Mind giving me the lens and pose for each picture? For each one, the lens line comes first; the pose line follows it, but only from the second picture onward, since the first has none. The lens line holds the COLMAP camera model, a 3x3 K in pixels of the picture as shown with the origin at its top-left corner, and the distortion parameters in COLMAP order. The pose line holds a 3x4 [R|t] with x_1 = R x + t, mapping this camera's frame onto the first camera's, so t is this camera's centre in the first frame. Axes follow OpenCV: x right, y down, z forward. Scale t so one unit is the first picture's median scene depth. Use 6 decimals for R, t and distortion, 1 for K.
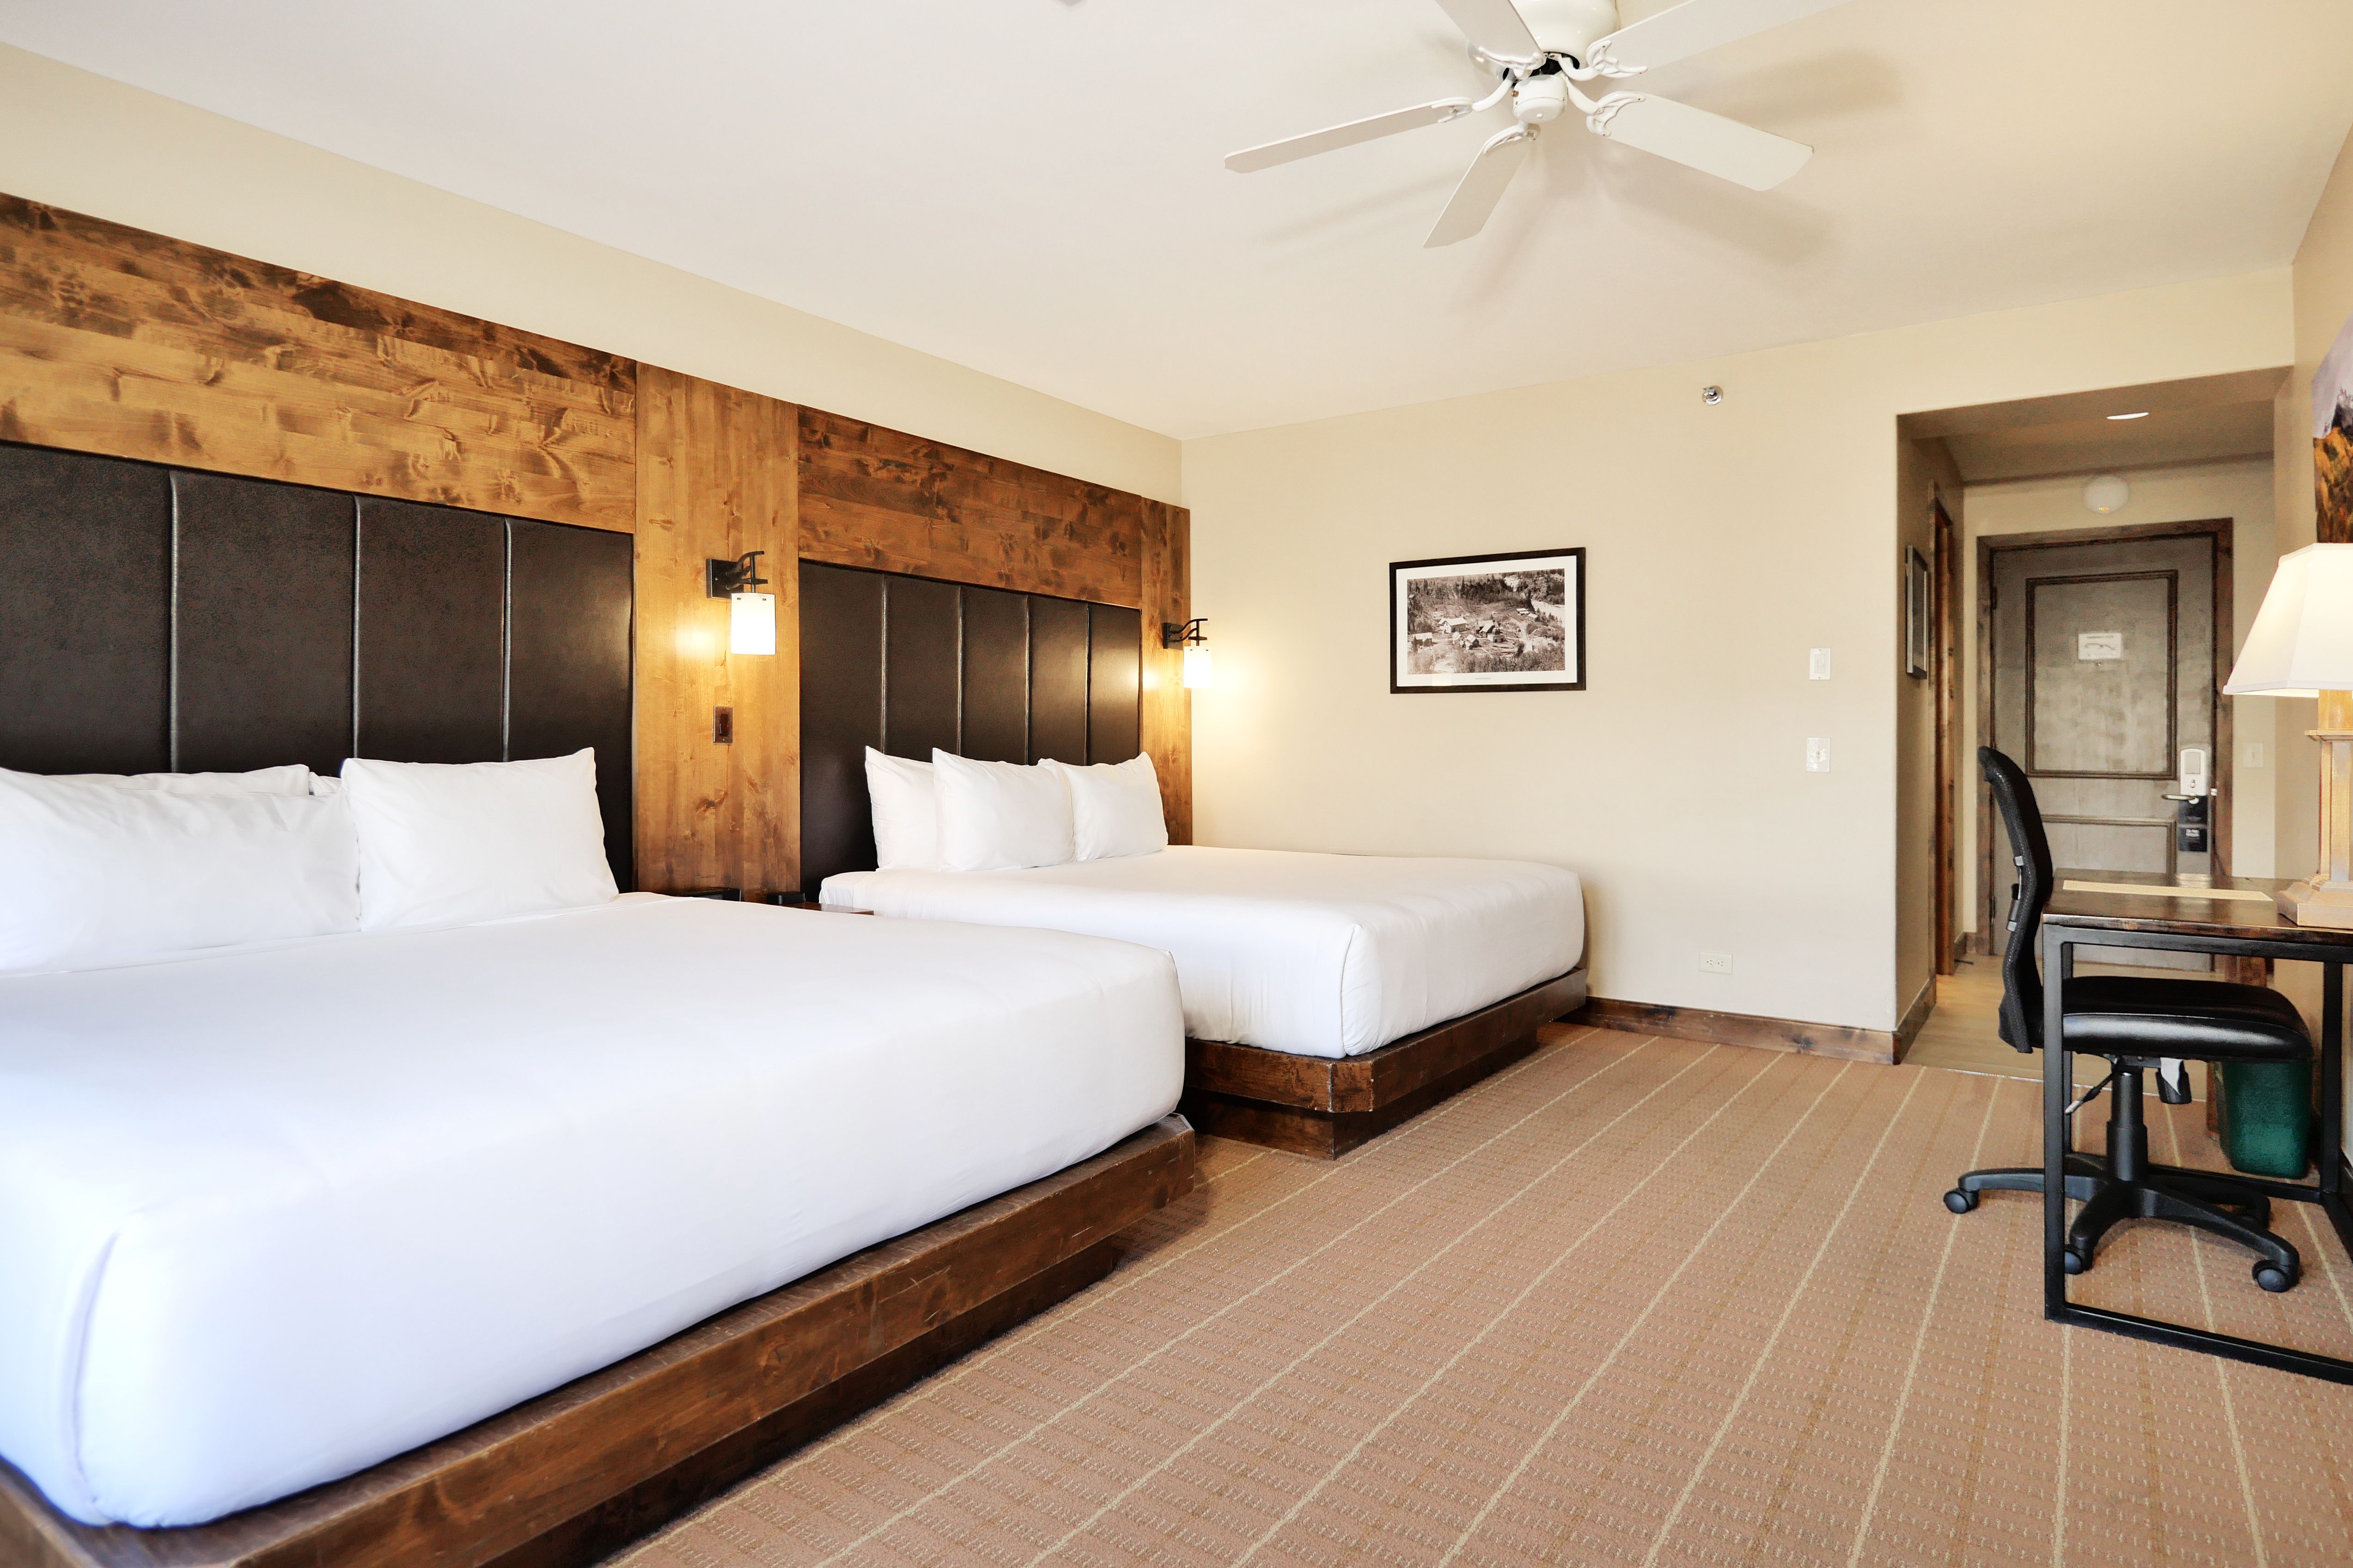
lens RADIAL K [[1246.8, 0, 1176.5], [0, 1246.8, 784.0], [0, 0, 1]] dist [-0.002568, -0.000145]
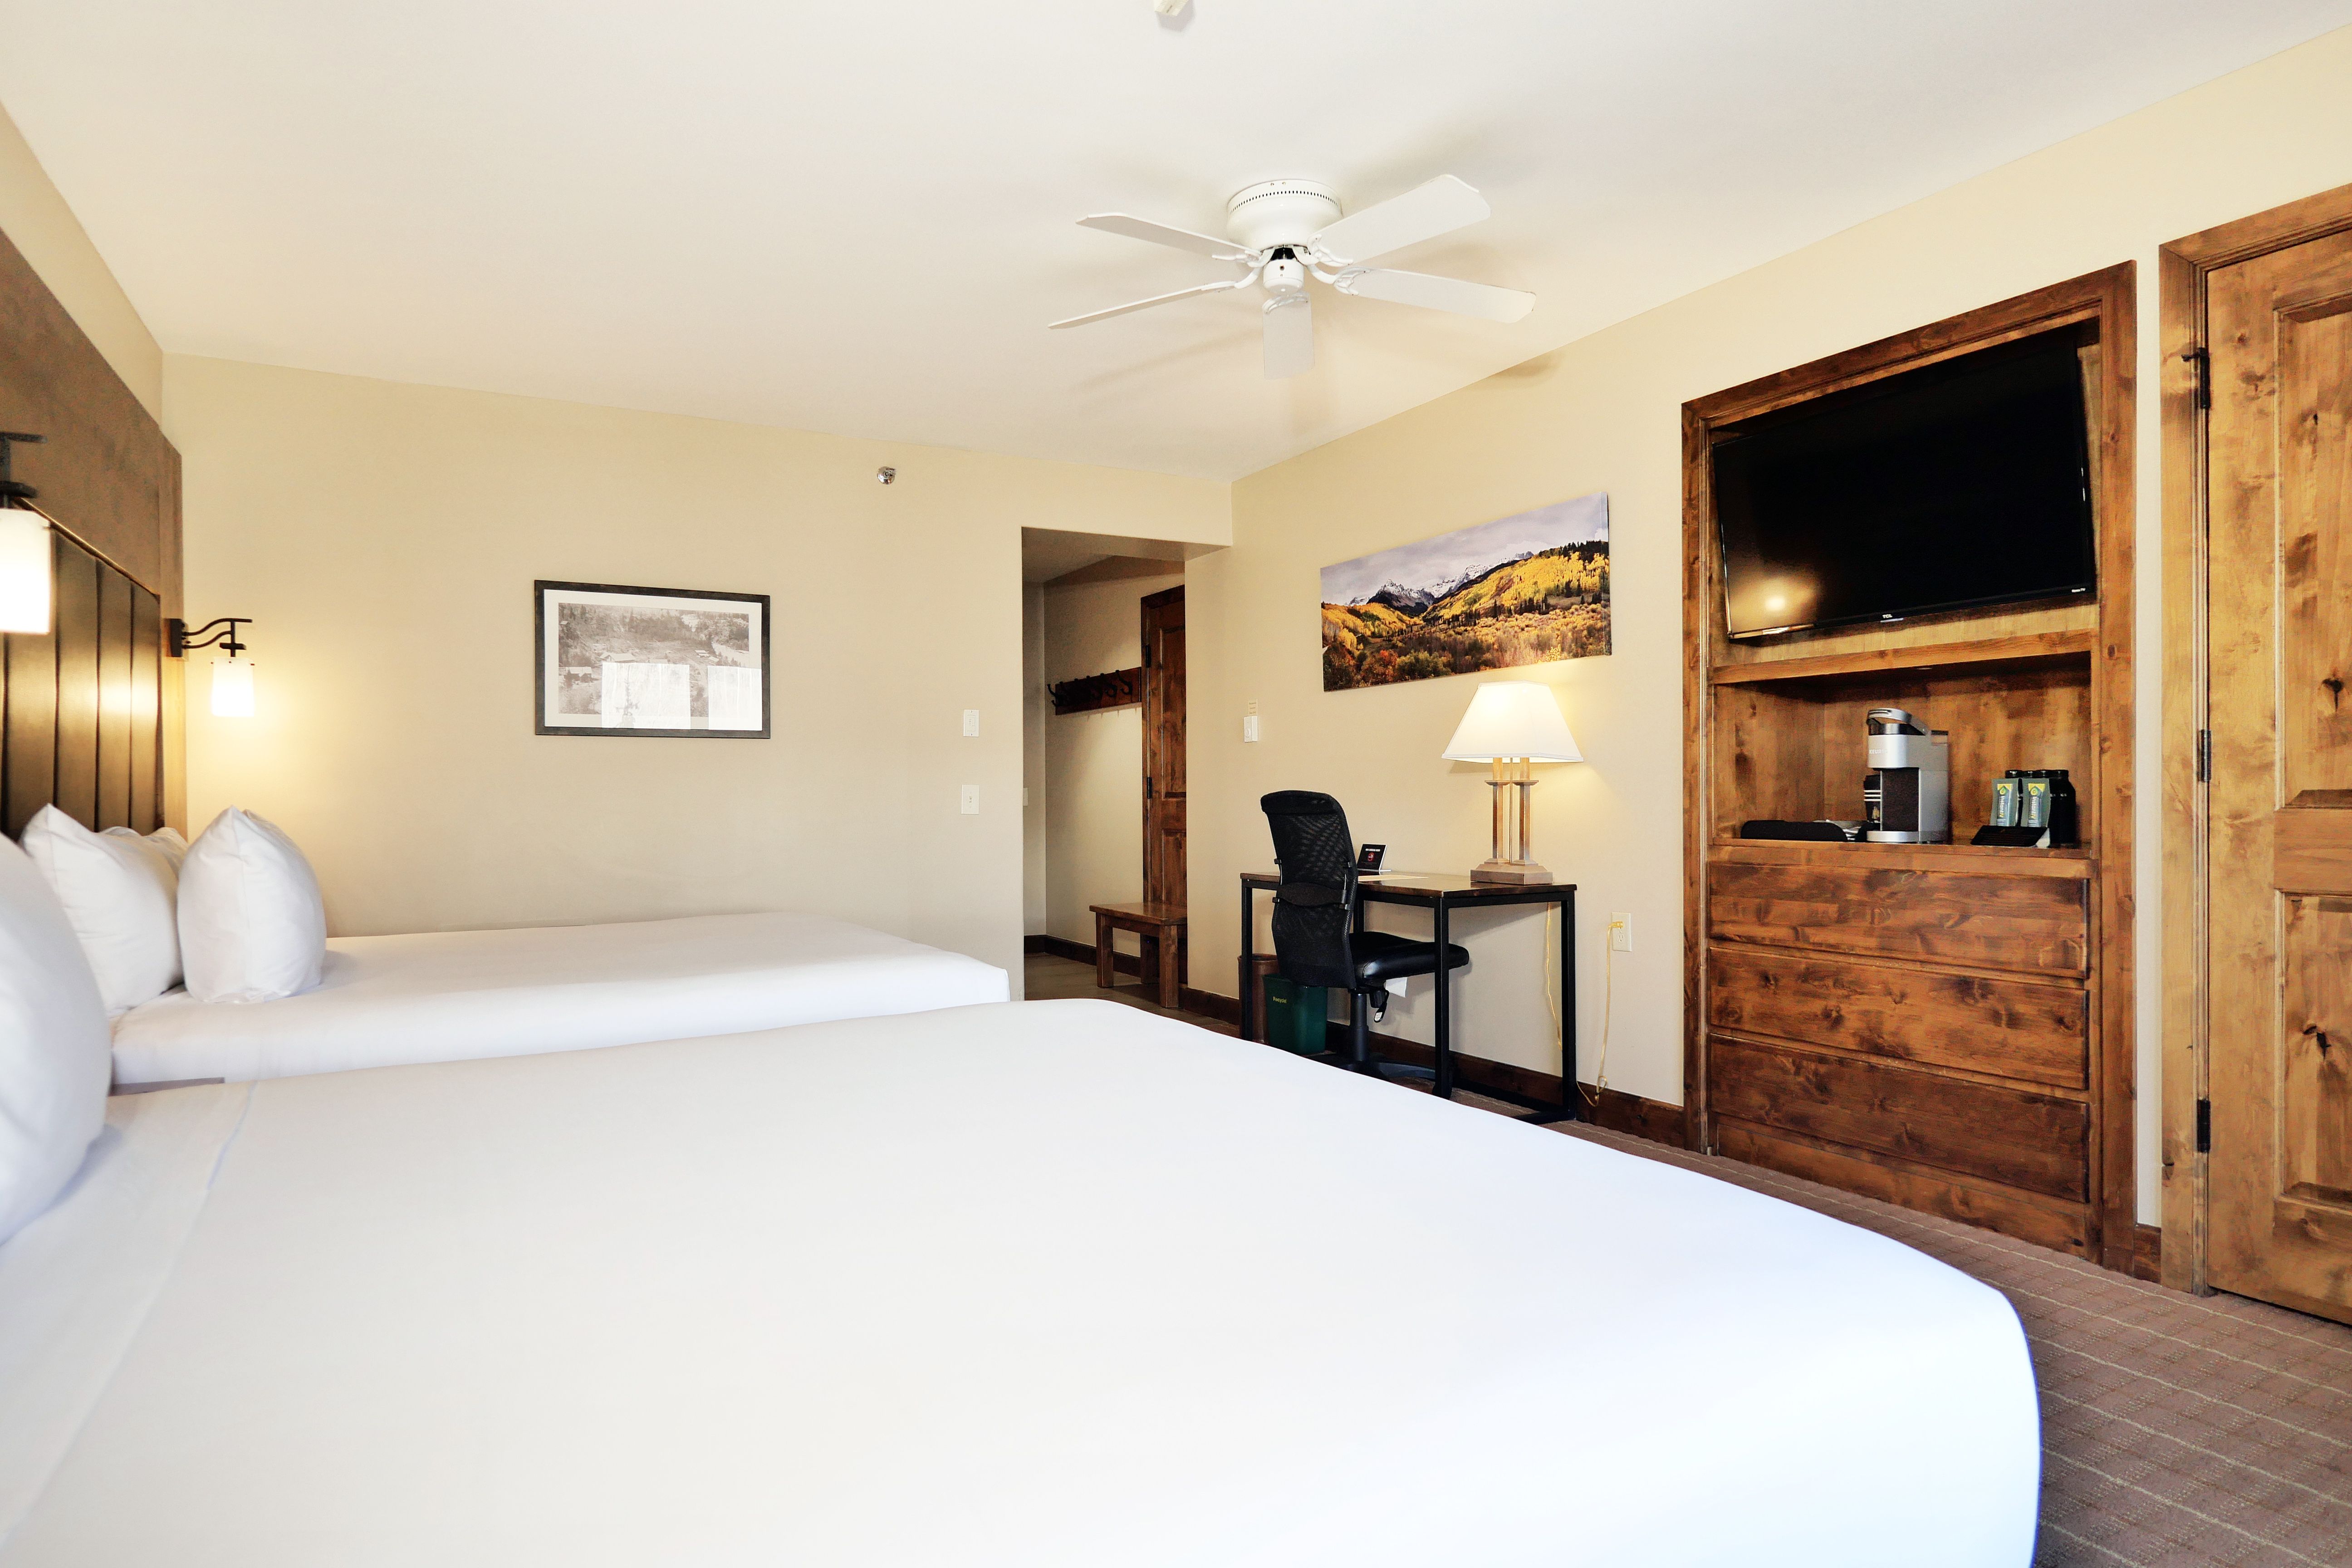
lens RADIAL K [[1268.1, 0, 1176.0], [0, 1268.1, 784.0], [0, 0, 1]] dist [-0.001160, -0.000121]
pose [[0.506436, 0.001819, 0.862276, -0.367084], [0.033623, 0.999196, -0.021856, -0.006426], [-0.861622, 0.040061, 0.505967, 0.206425]]
